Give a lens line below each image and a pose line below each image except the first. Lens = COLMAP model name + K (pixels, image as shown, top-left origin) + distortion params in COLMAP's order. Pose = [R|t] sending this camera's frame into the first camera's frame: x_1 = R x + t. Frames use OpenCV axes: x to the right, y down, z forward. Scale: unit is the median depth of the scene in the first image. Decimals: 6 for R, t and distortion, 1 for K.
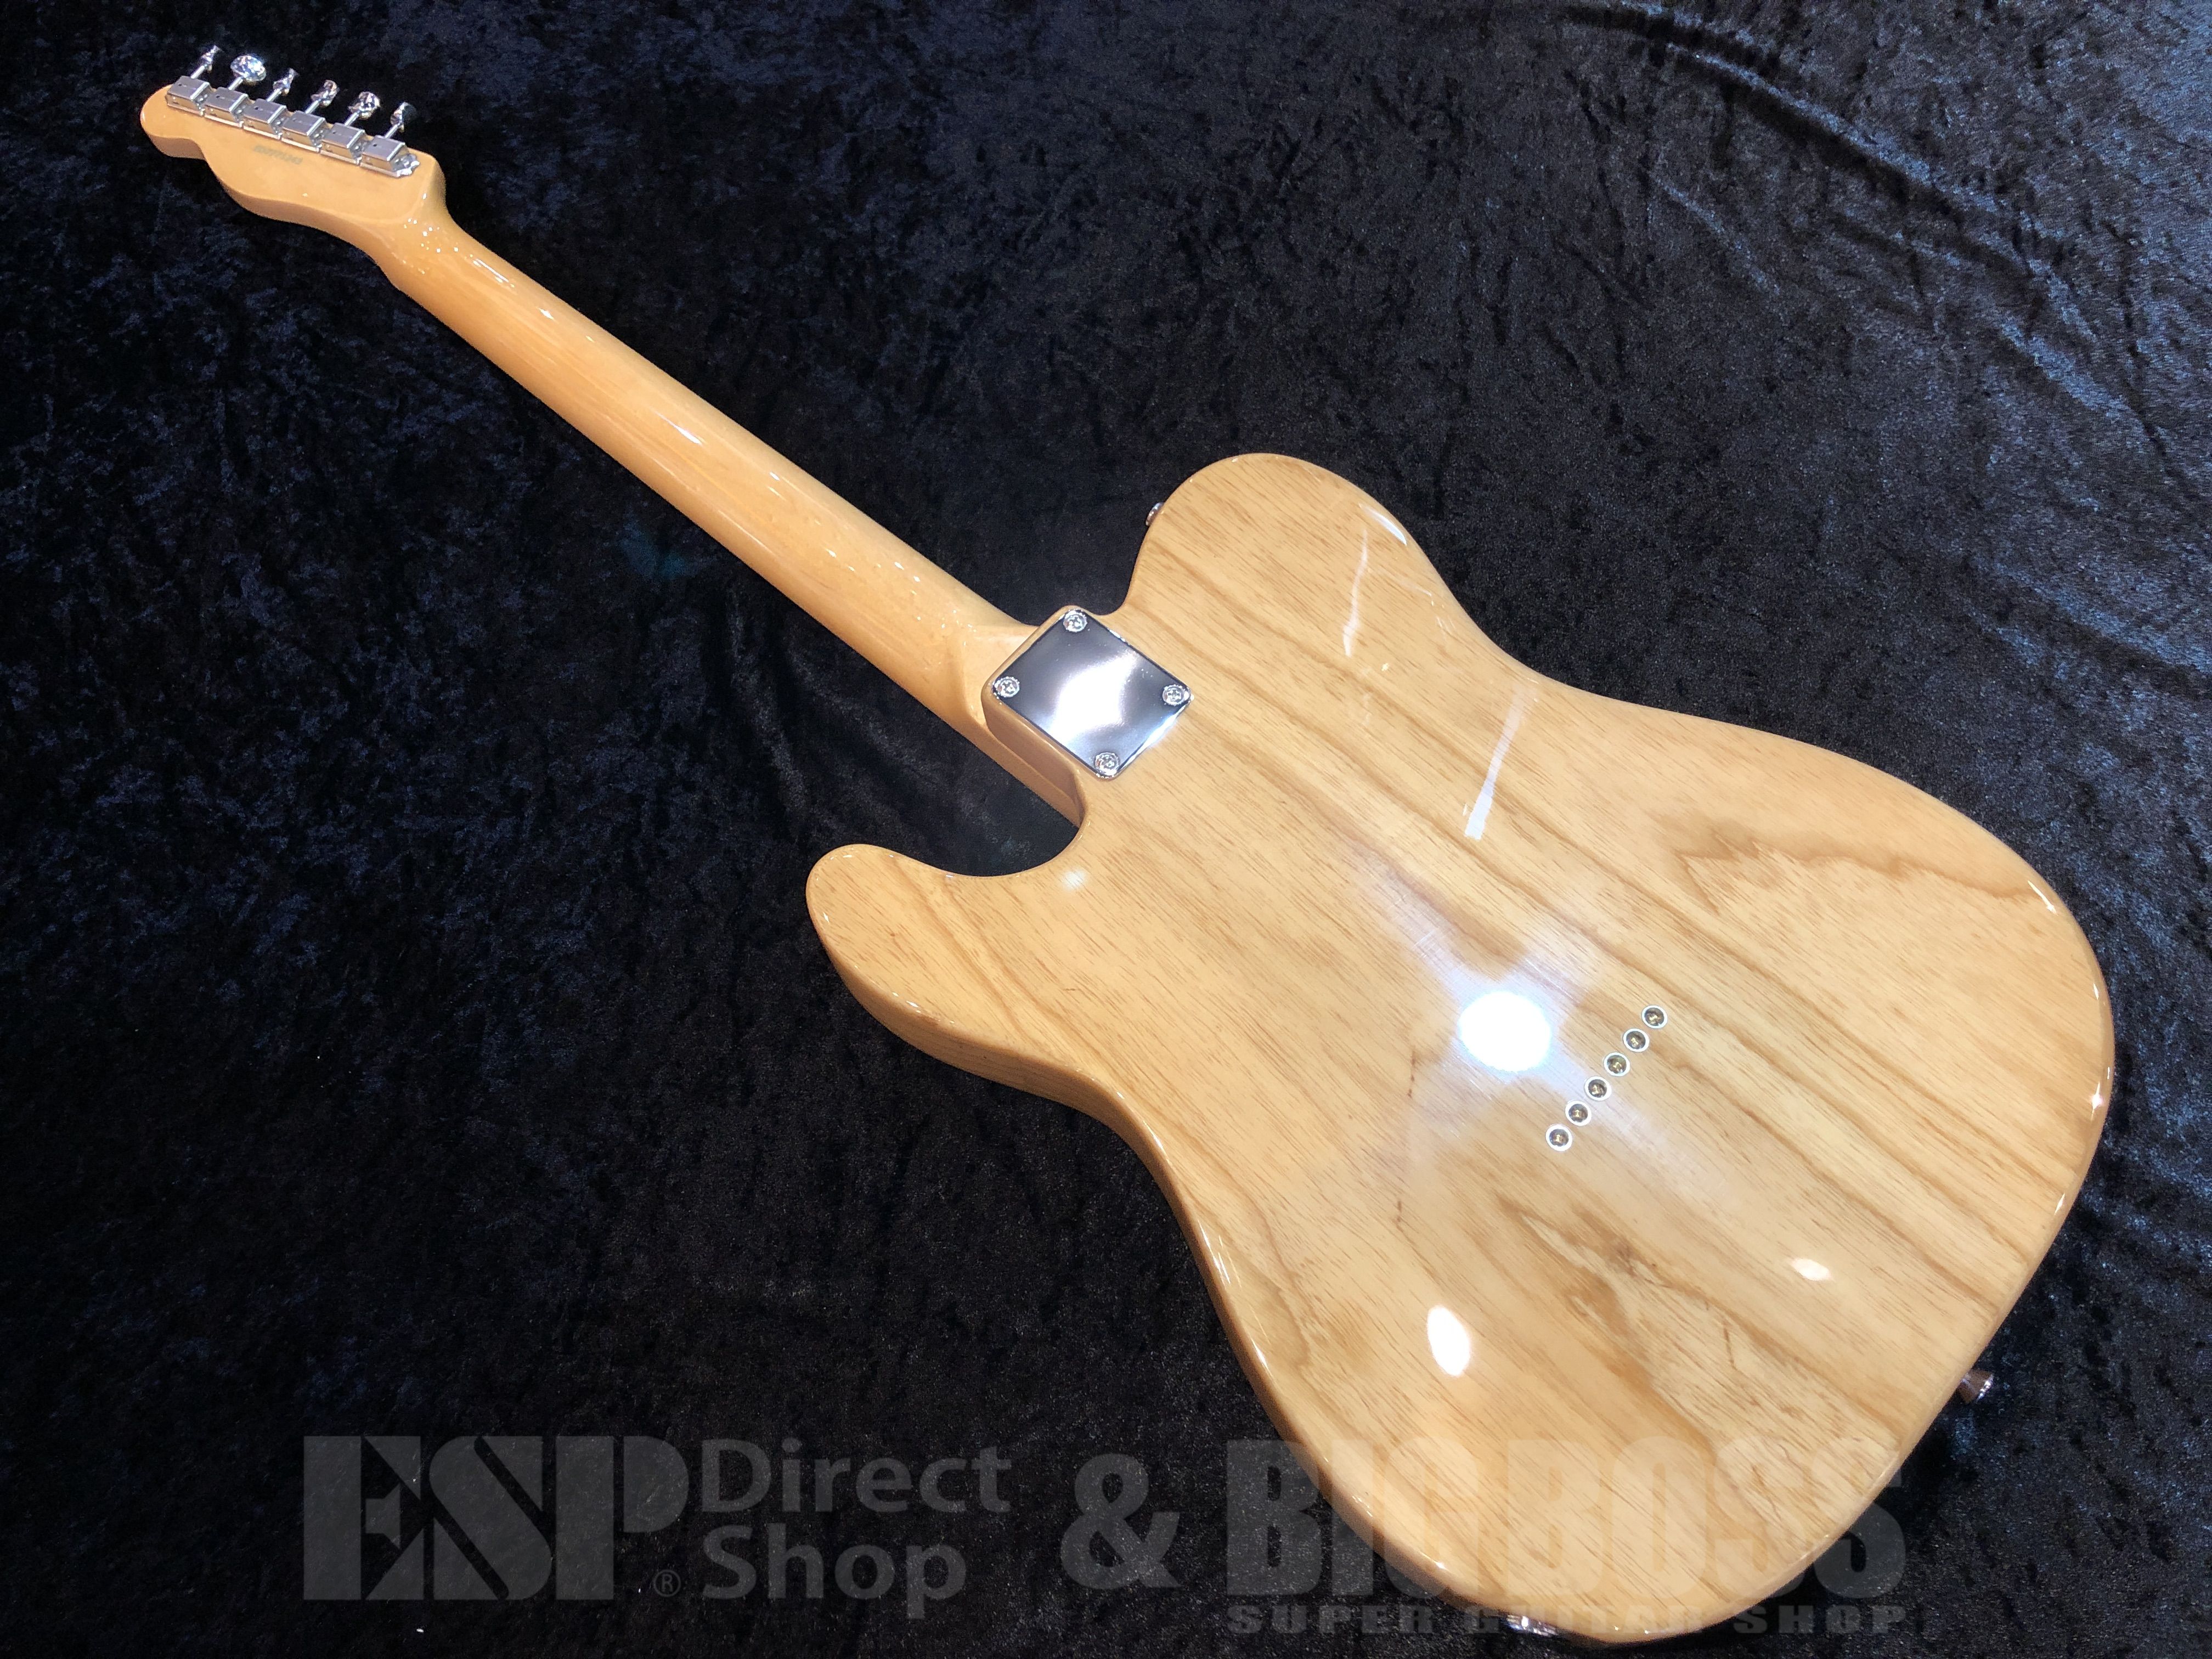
lens RADIAL K [[1844.9, 0, 1077.4], [0, 1844.9, 788.8], [0, 0, 1]] dist [0.048618, -0.080726]
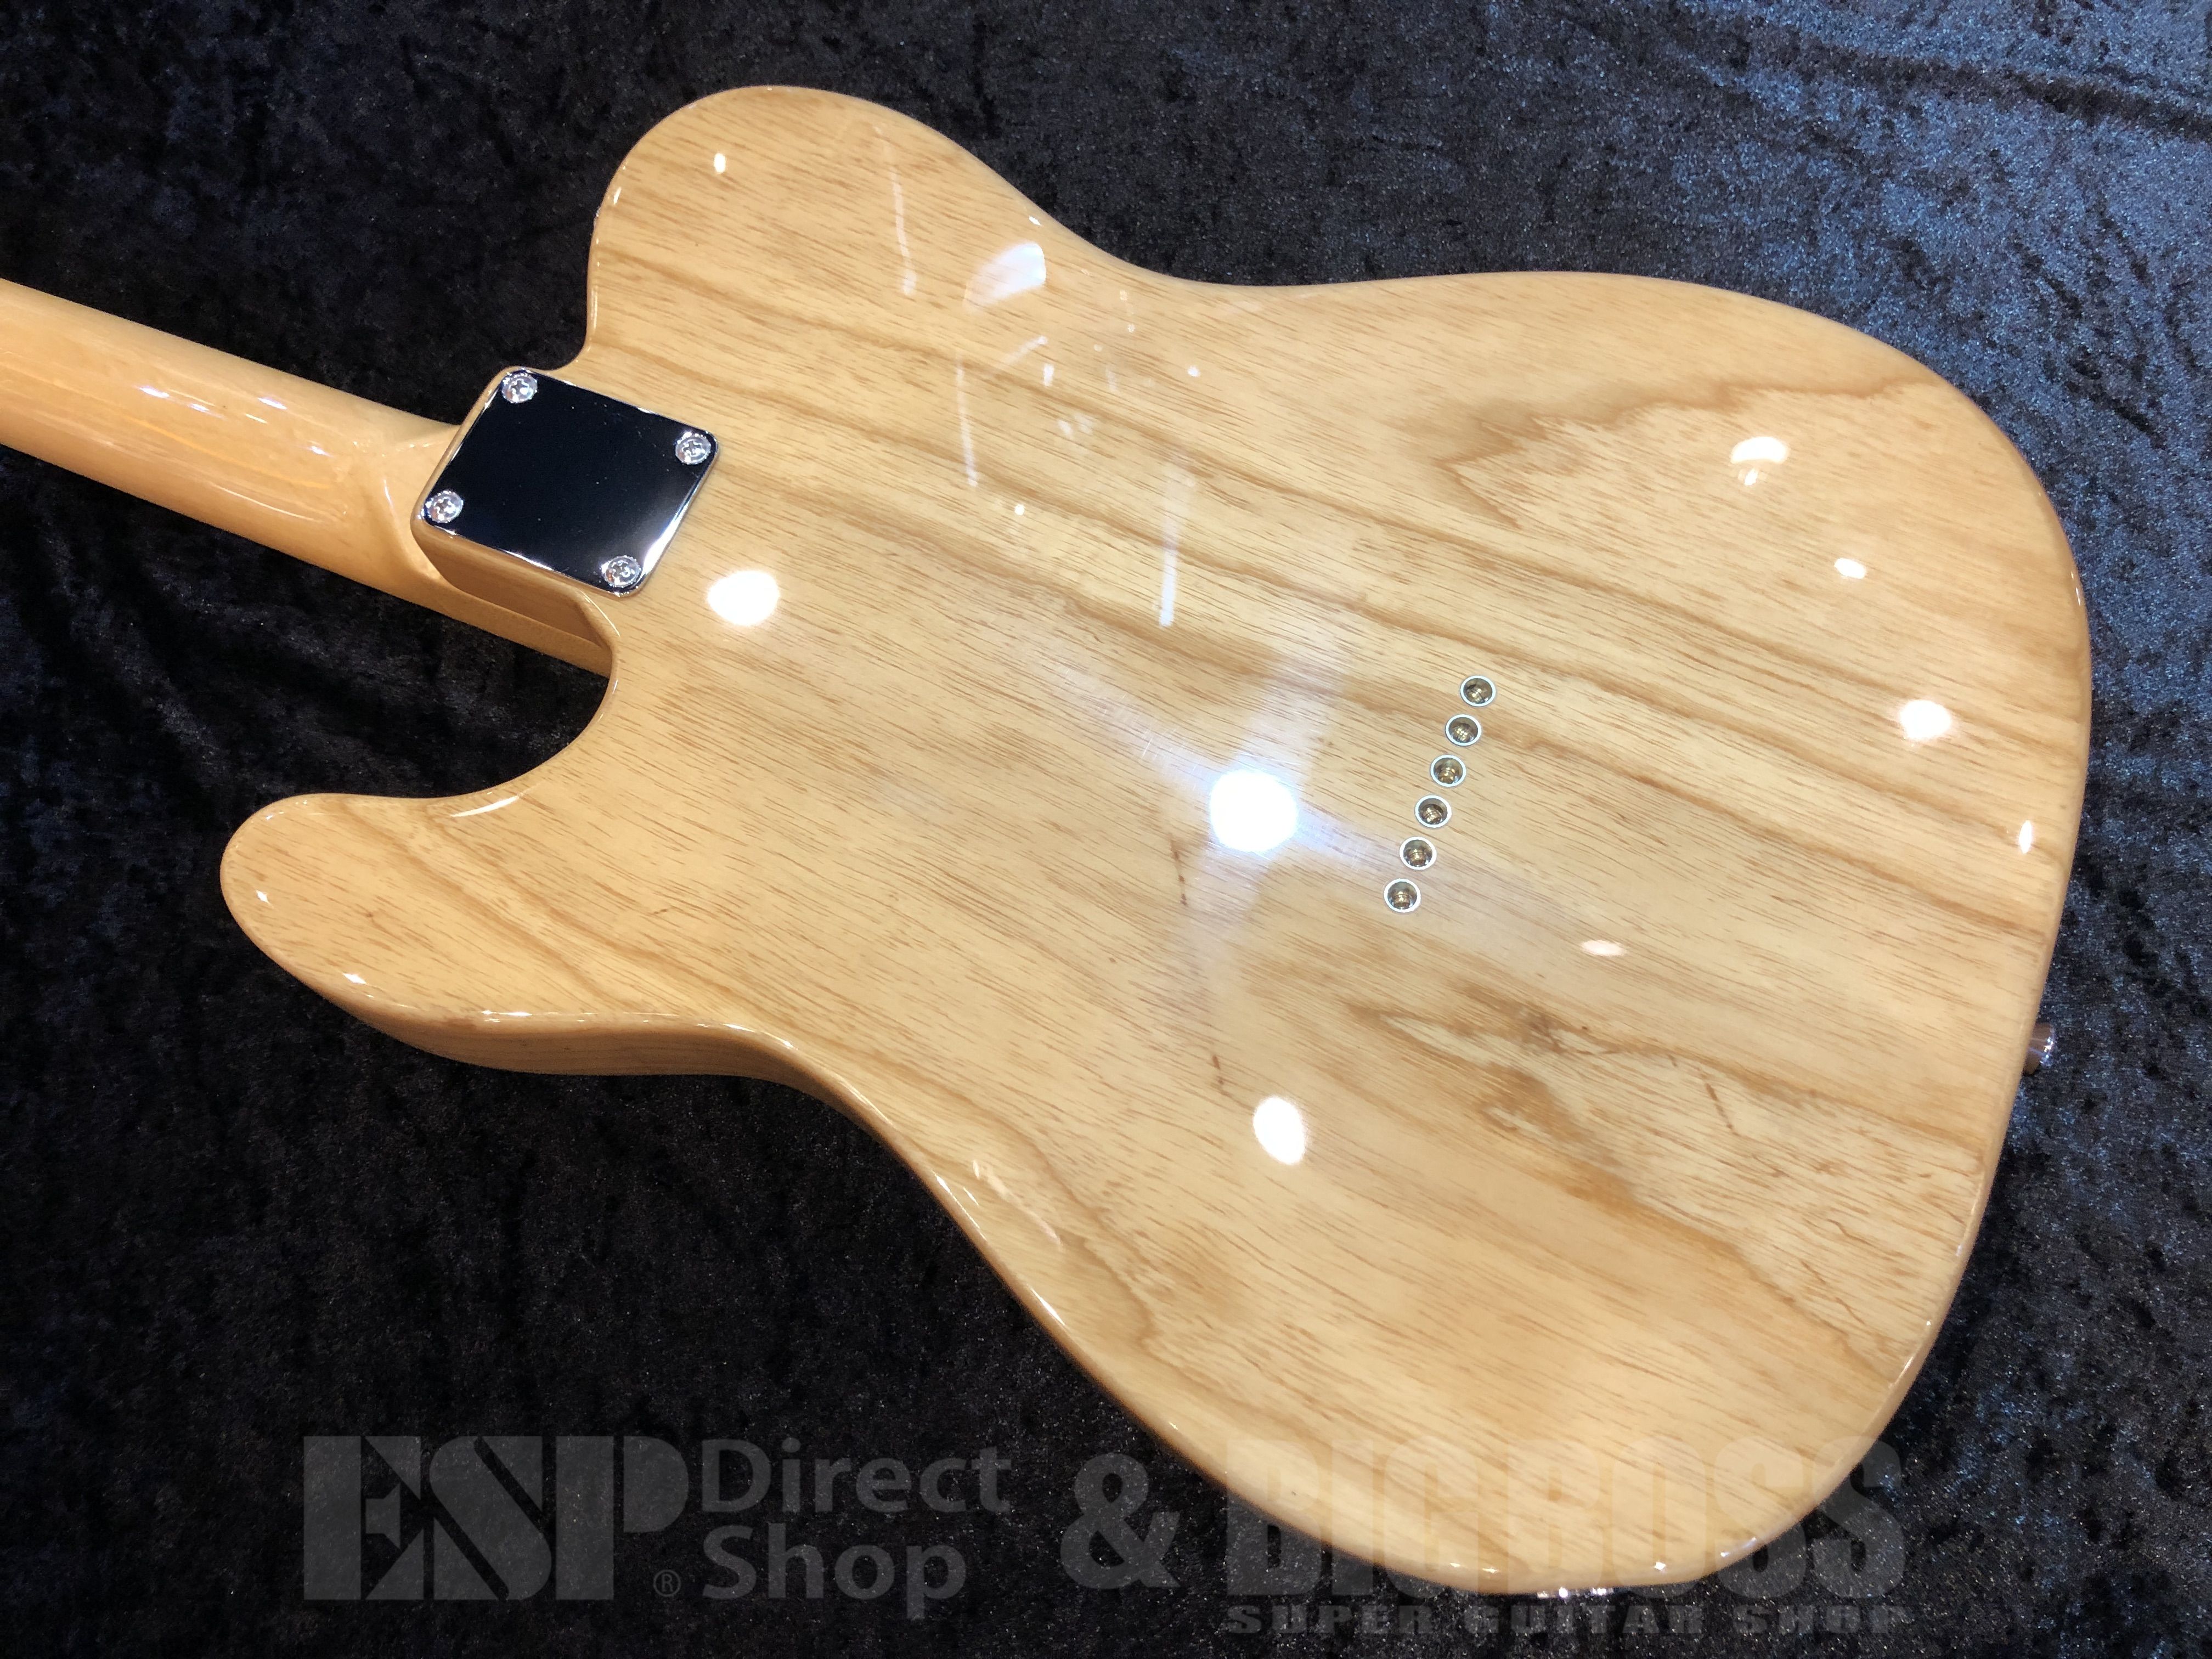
lens RADIAL K [[1844.9, 0, 1108.0], [0, 1844.9, 815.1], [0, 0, 1]] dist [0.048618, -0.080726]
pose [[0.941612, -0.297883, 0.156944, 0.050424], [0.284001, 0.953056, 0.105009, 0.049584], [-0.180857, -0.054306, 0.982009, 0.305795]]
